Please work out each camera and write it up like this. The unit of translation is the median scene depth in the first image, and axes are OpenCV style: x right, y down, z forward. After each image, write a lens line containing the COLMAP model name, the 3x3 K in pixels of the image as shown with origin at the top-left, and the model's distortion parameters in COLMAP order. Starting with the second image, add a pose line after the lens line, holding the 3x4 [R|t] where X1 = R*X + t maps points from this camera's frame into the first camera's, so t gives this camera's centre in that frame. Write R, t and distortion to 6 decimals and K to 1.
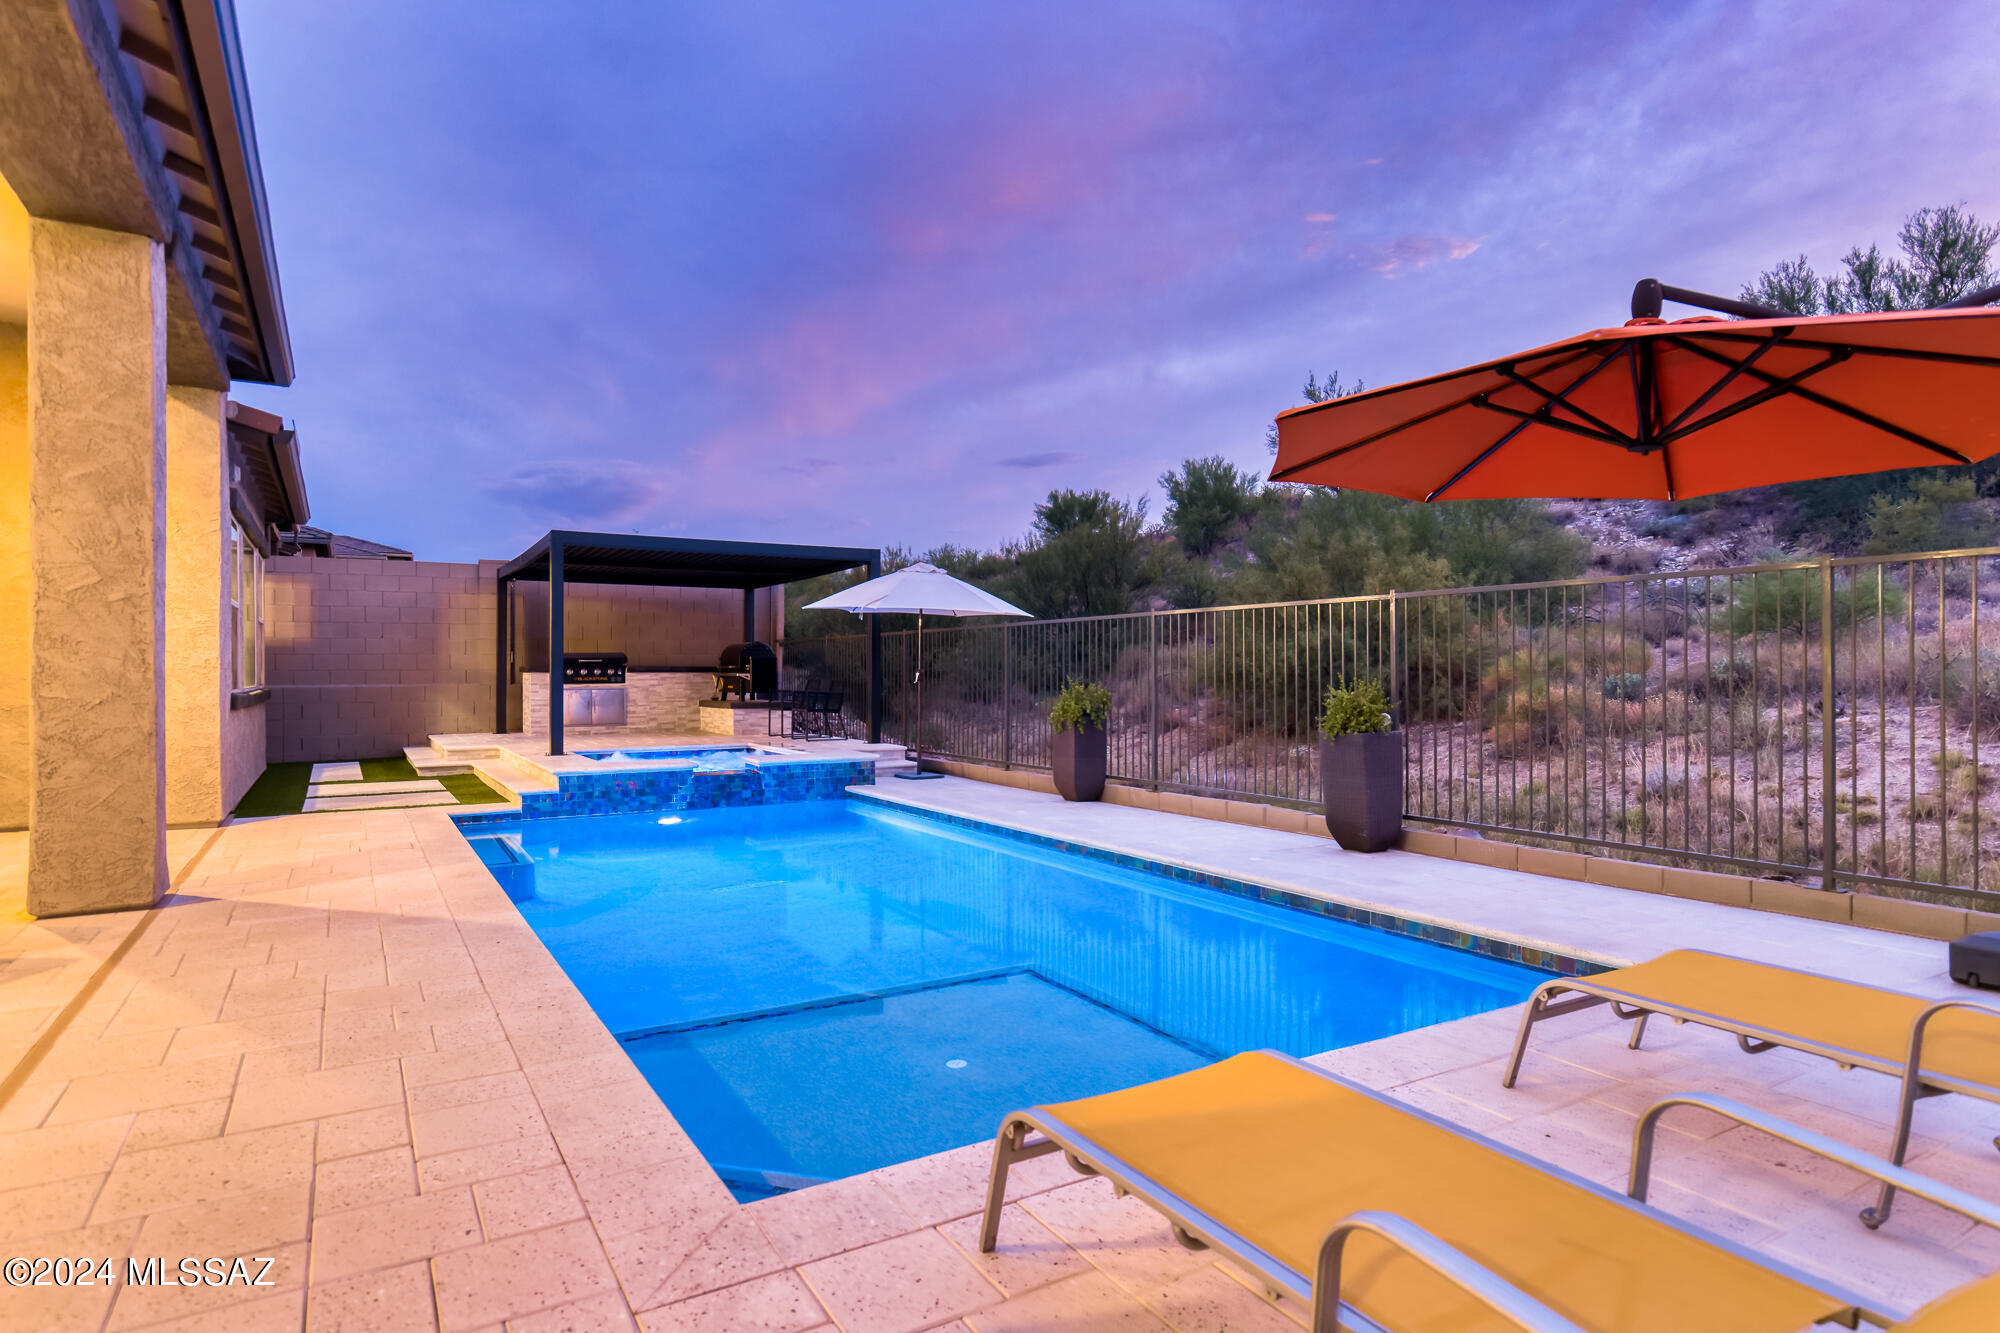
lens RADIAL K [[1093.3, 0, 1000.0], [0, 1093.3, 666.5], [0, 0, 1]] dist [-0.004578, -0.001254]
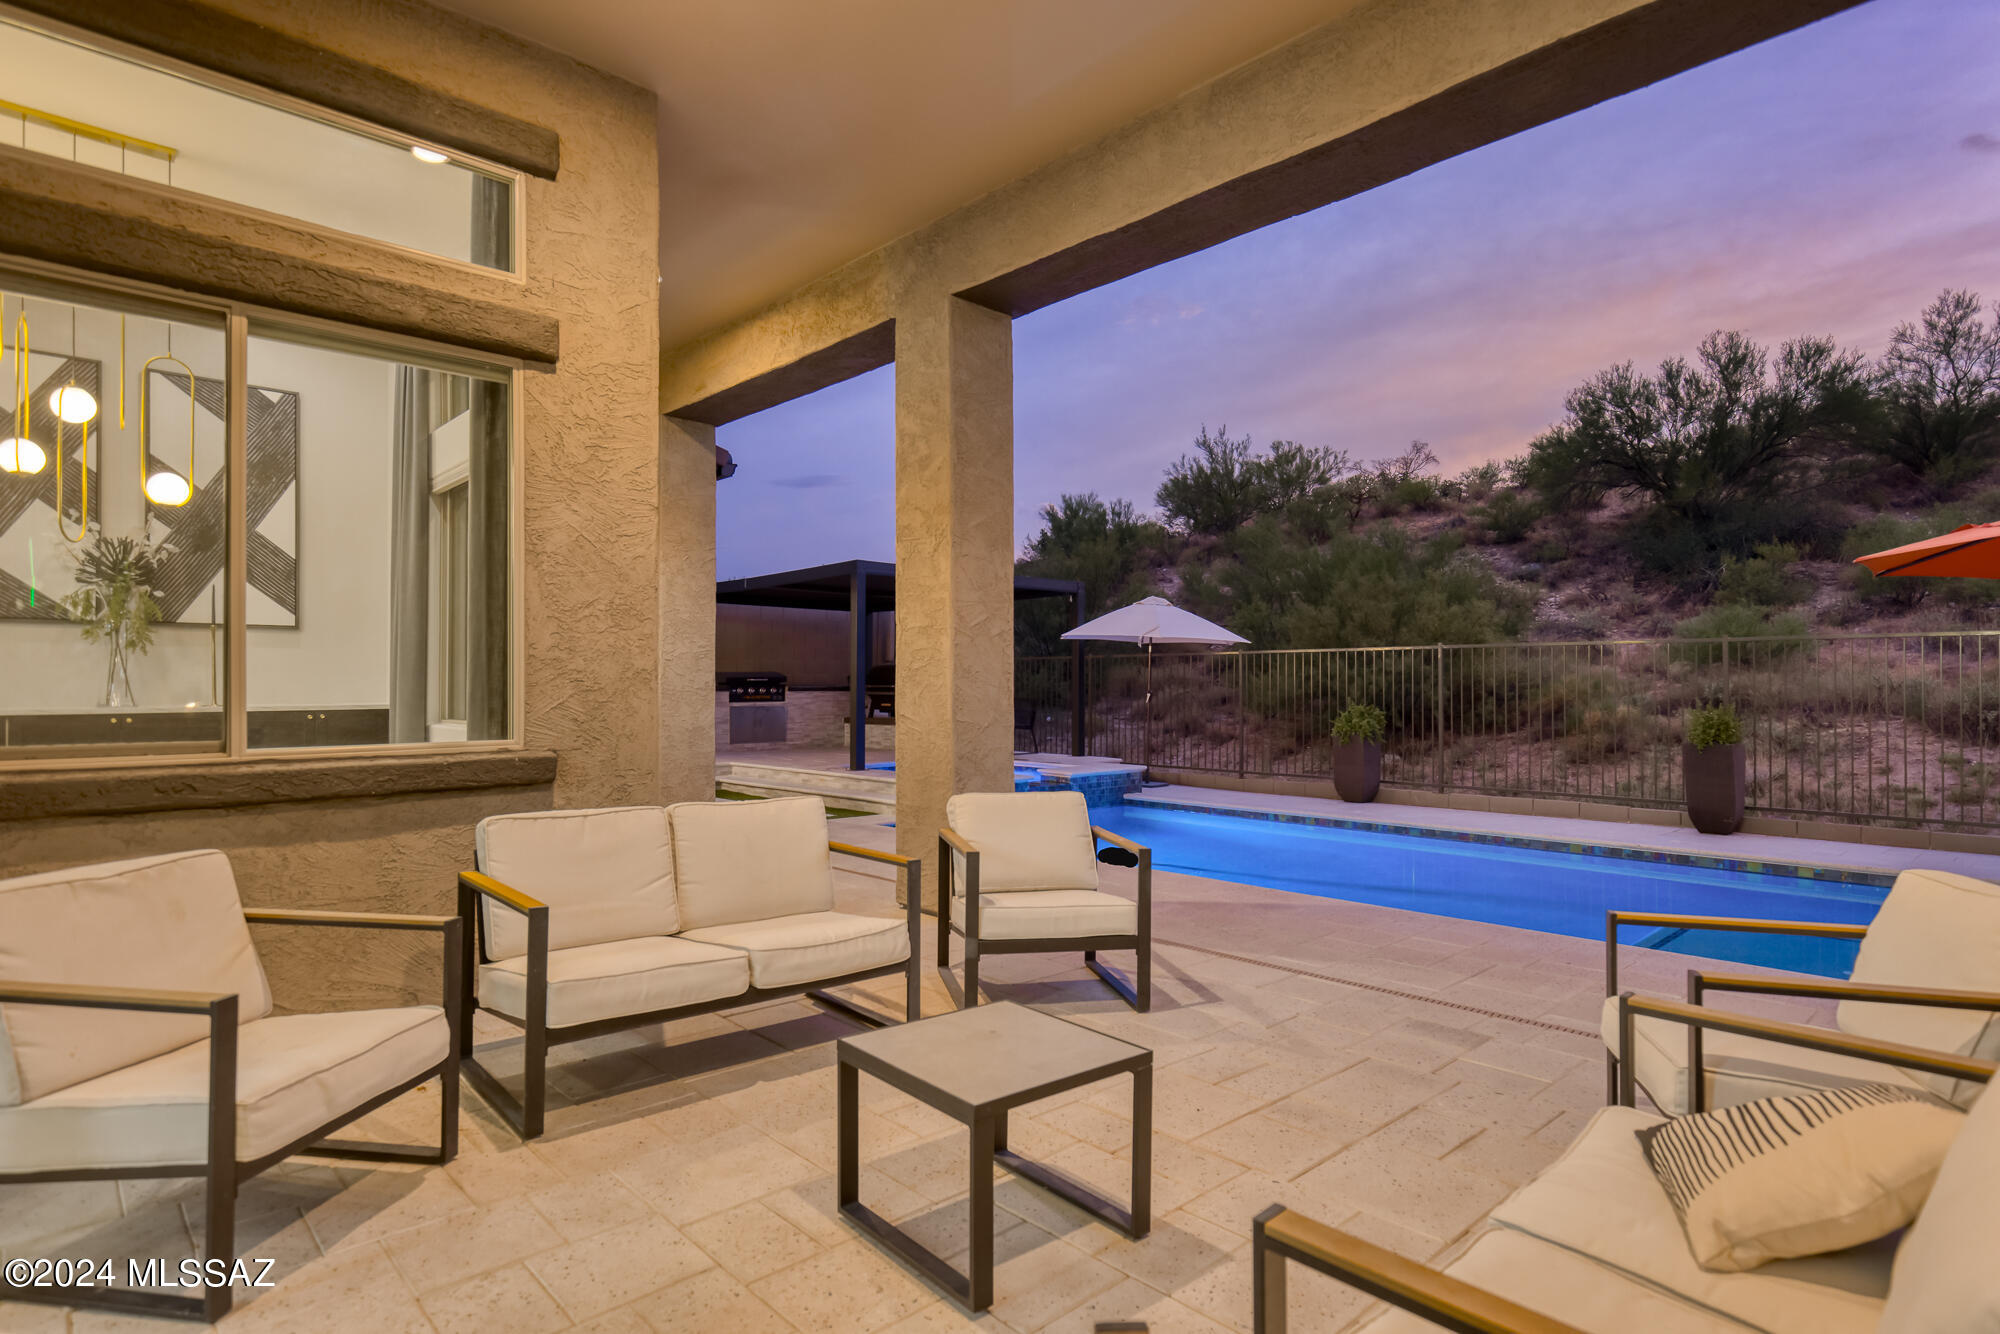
lens RADIAL K [[1046.9, 0, 1000.0], [0, 1046.9, 667.0], [0, 0, 1]] dist [0.000829, -0.000247]
pose [[0.975649, 0.007856, 0.219195, -0.462941], [-0.004870, 0.999888, -0.014161, -0.005555], [-0.219282, 0.012749, 0.975578, -0.027064]]
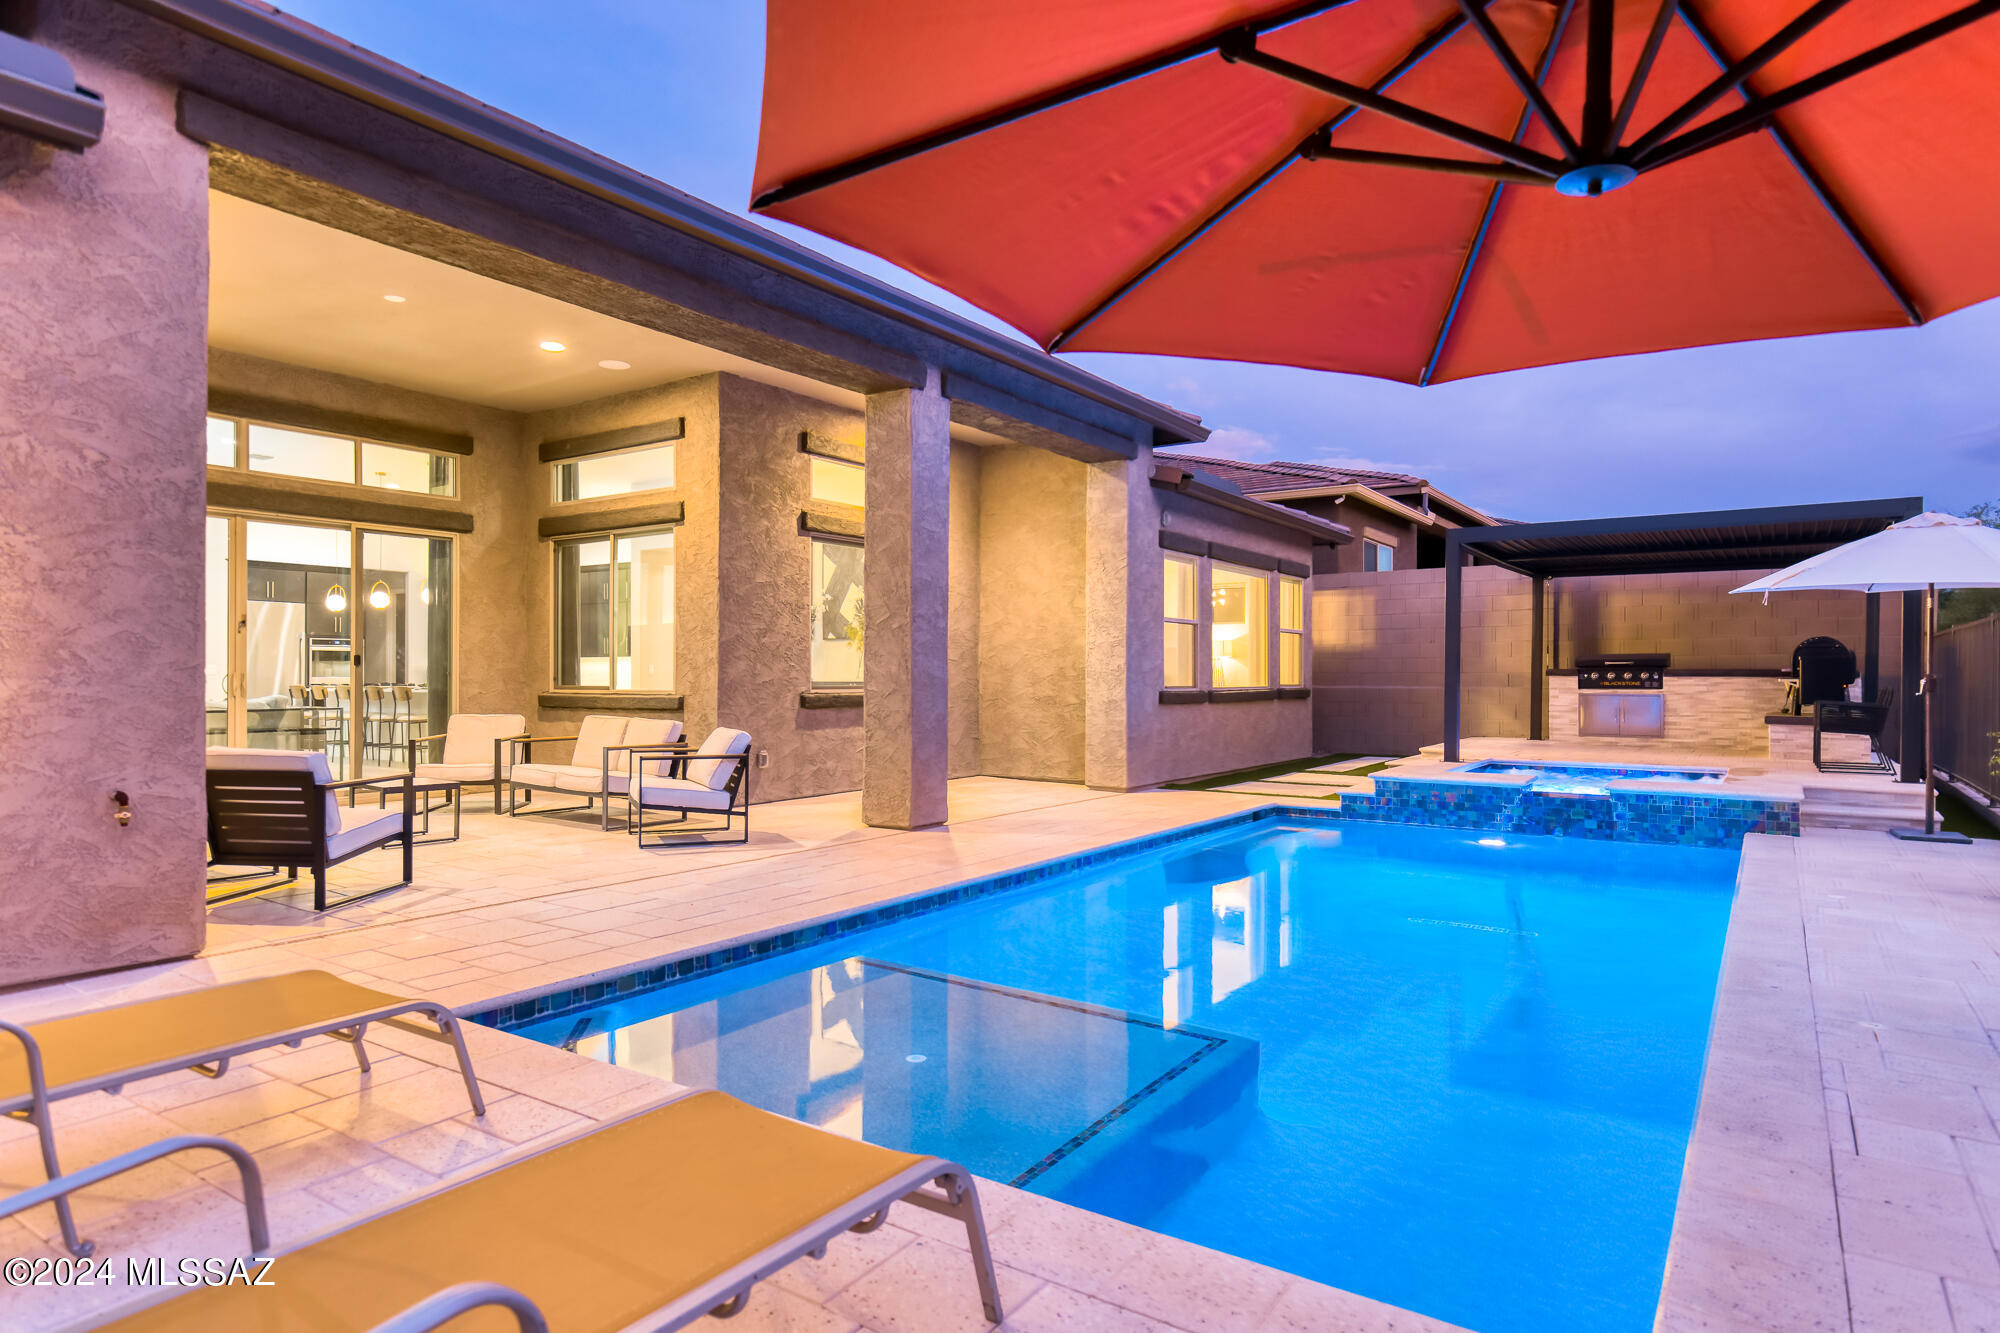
lens RADIAL K [[1133.9, 0, 1000.0], [0, 1133.9, 666.5], [0, 0, 1]] dist [0.018160, -0.000188]
pose [[0.412983, -0.003184, -0.910733, 0.322353], [0.001505, 0.999995, -0.002814, -0.000601], [0.910738, -0.000209, 0.412985, 0.208707]]
